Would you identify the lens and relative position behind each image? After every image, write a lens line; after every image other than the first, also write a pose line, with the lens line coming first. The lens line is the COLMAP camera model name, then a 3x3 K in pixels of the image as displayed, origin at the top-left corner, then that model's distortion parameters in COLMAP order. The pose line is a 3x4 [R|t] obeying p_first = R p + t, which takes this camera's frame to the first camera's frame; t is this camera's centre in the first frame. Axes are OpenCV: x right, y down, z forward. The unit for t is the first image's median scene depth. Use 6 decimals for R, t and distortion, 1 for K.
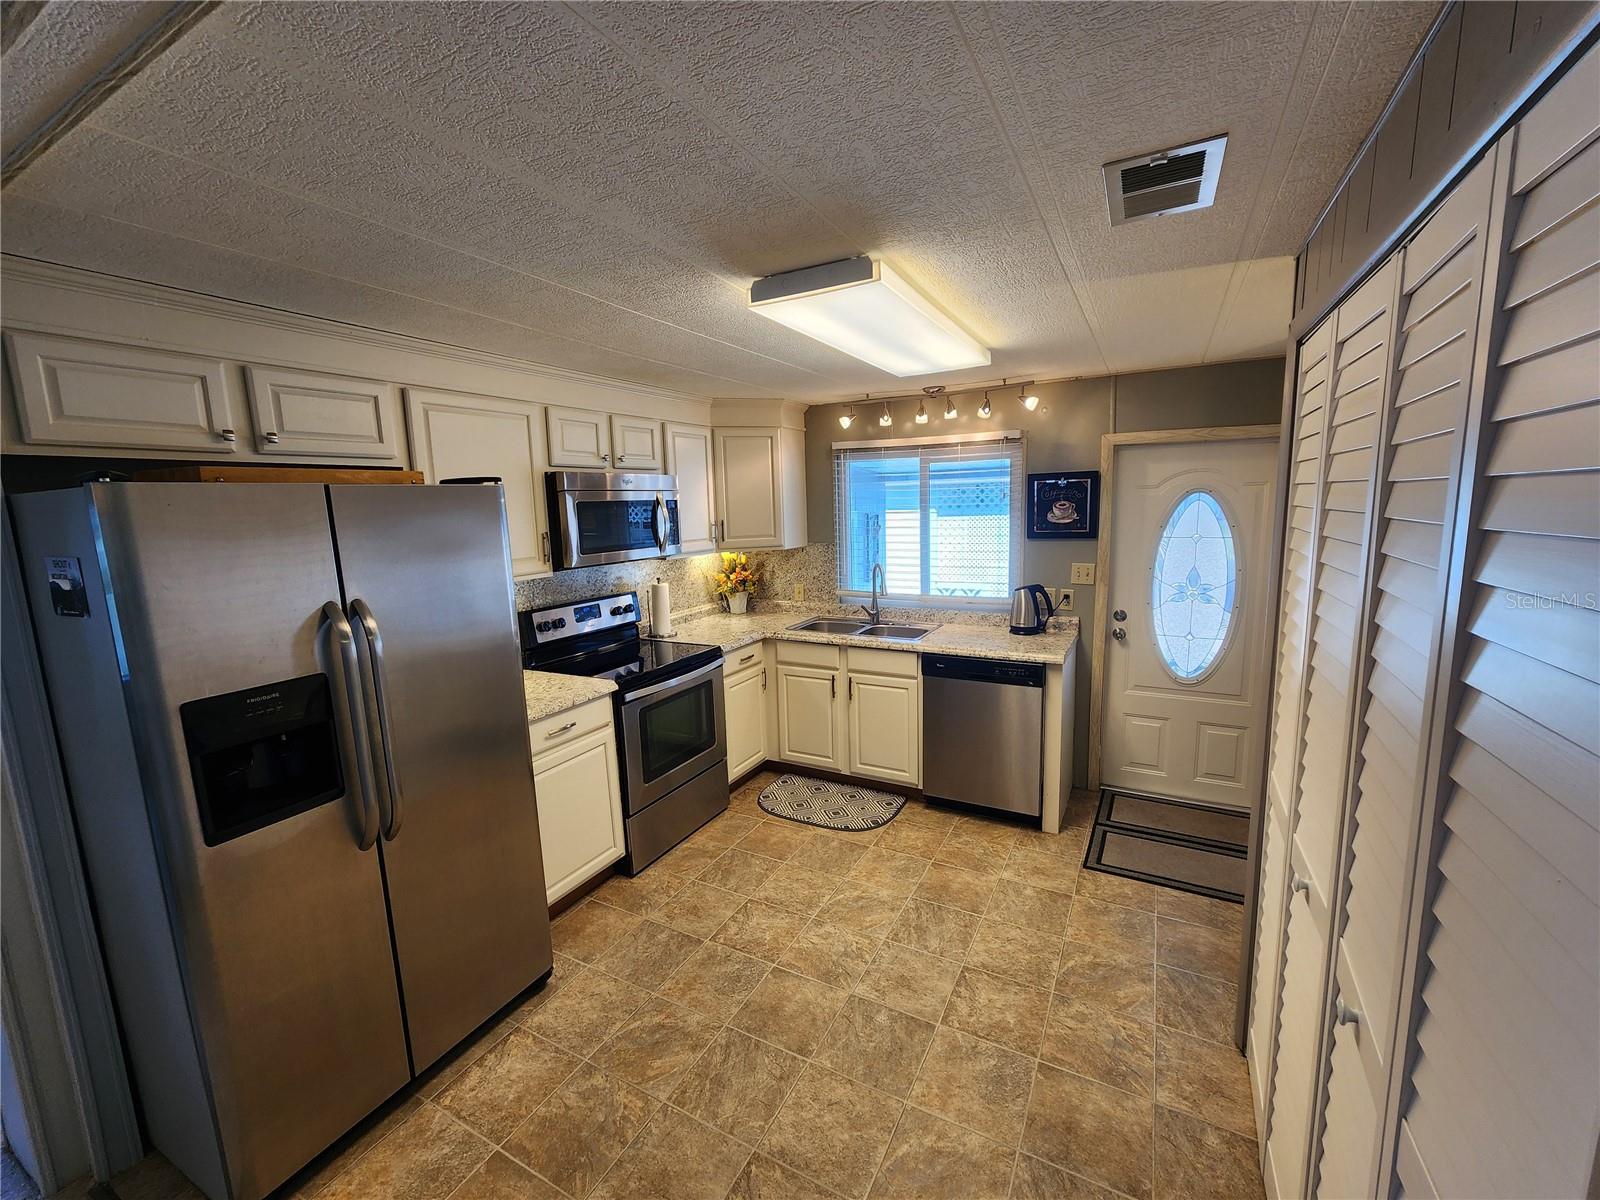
lens RADIAL K [[663.0, 0, 813.0], [0, 663.0, 602.7], [0, 0, 1]] dist [0.002460, 0.000197]
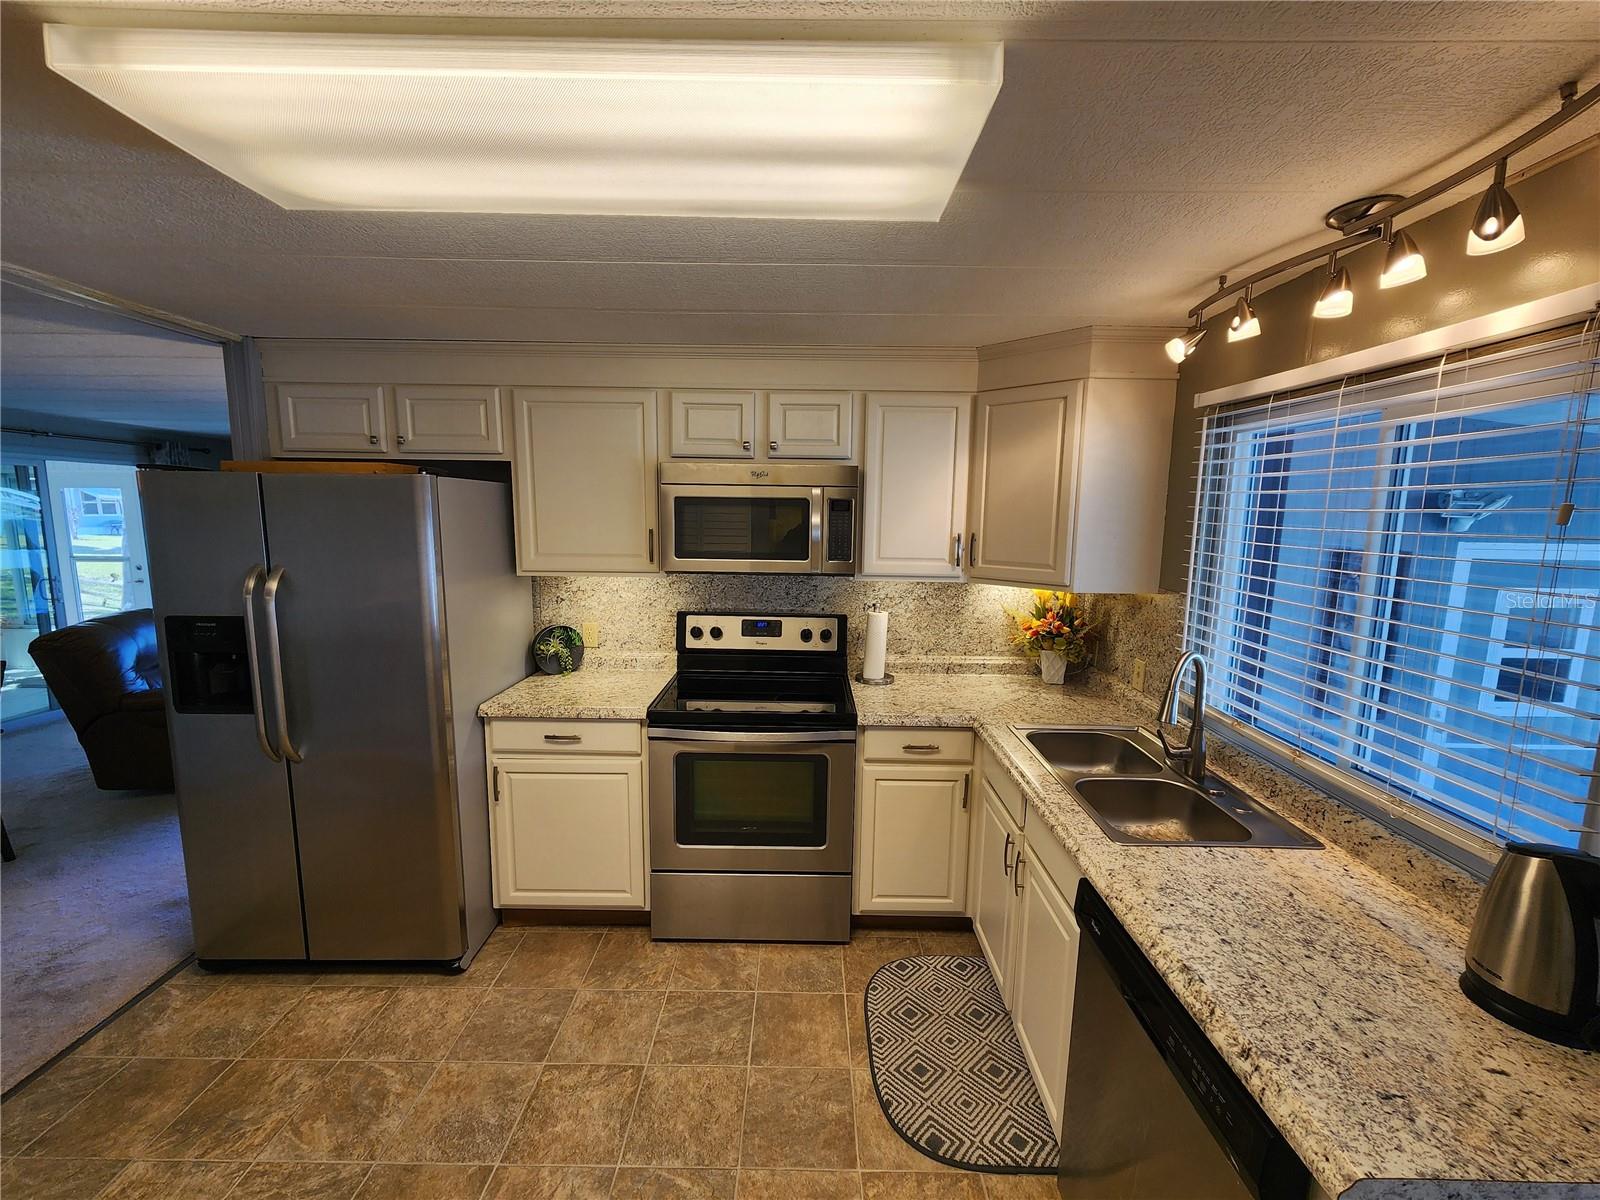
lens RADIAL K [[663.0, 0, 804.7], [0, 663.0, 601.3], [0, 0, 1]] dist [0.002460, 0.000197]
pose [[0.455629, 0.155543, -0.876475, 0.427065], [-0.163194, 0.982524, 0.089527, -0.103776], [0.875083, 0.102245, 0.473050, 0.629105]]
